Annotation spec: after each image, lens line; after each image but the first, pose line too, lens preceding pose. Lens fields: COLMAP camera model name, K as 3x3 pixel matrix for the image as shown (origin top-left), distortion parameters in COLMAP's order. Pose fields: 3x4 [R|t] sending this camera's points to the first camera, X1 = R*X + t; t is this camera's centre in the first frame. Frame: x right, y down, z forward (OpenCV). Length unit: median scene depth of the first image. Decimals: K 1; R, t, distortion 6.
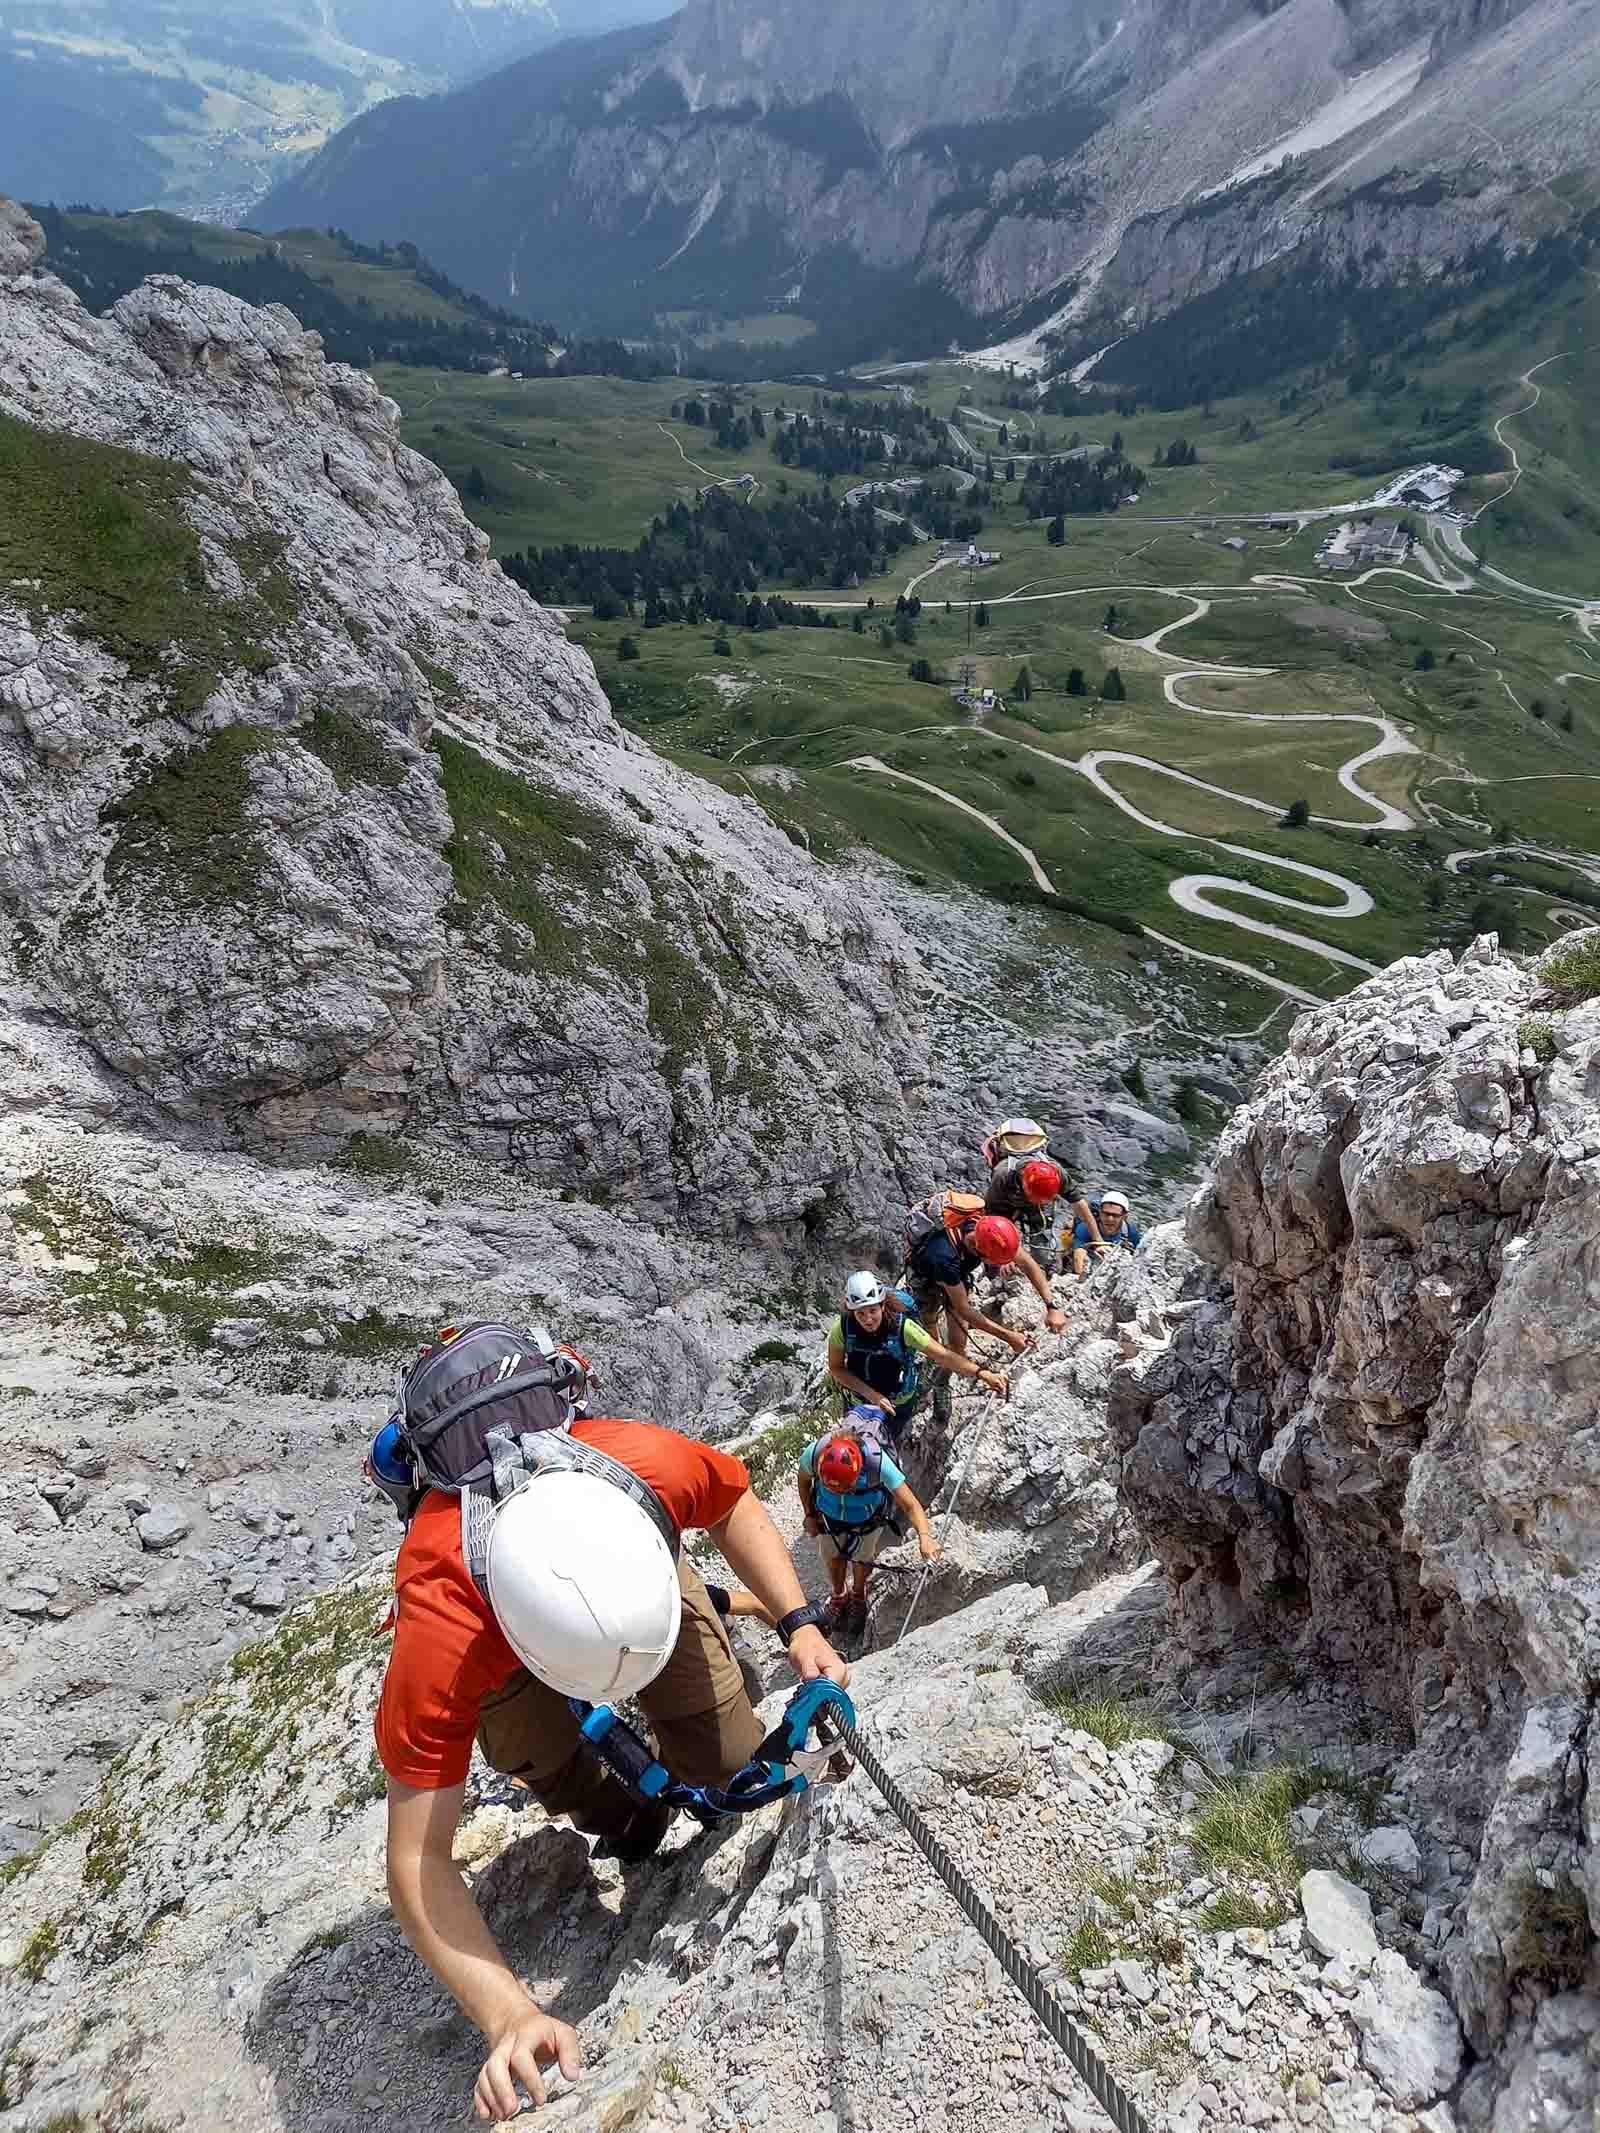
lens RADIAL K [[1553.8, 0, 800.0], [0, 1553.8, 1066.5], [0, 0, 1]] dist [0.044797, -0.010527]
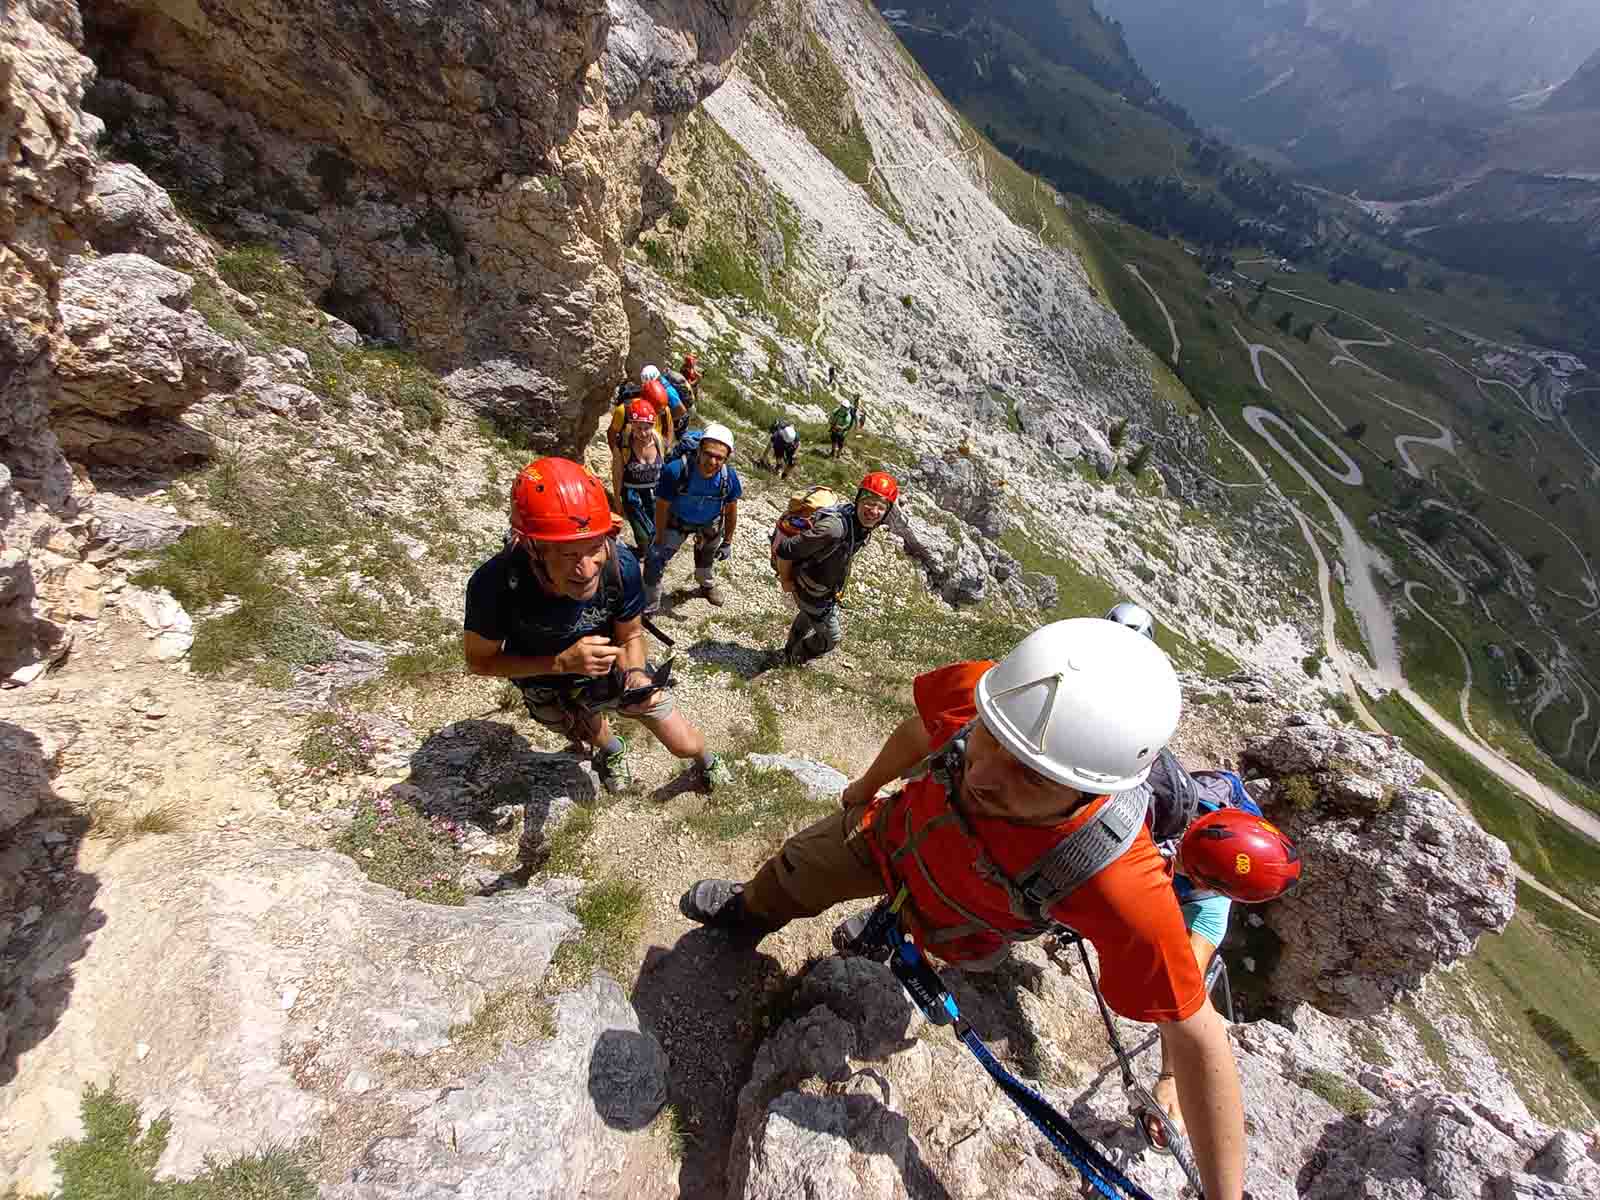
lens RADIAL K [[614.3, 0, 800.0], [0, 614.3, 600.0], [0, 0, 1]] dist [0.013933, -0.015578]
pose [[0.789553, 0.568810, -0.230352, 0.138041], [-0.488132, 0.809593, 0.326015, 0.063501], [0.371932, -0.144964, 0.916871, 0.229718]]
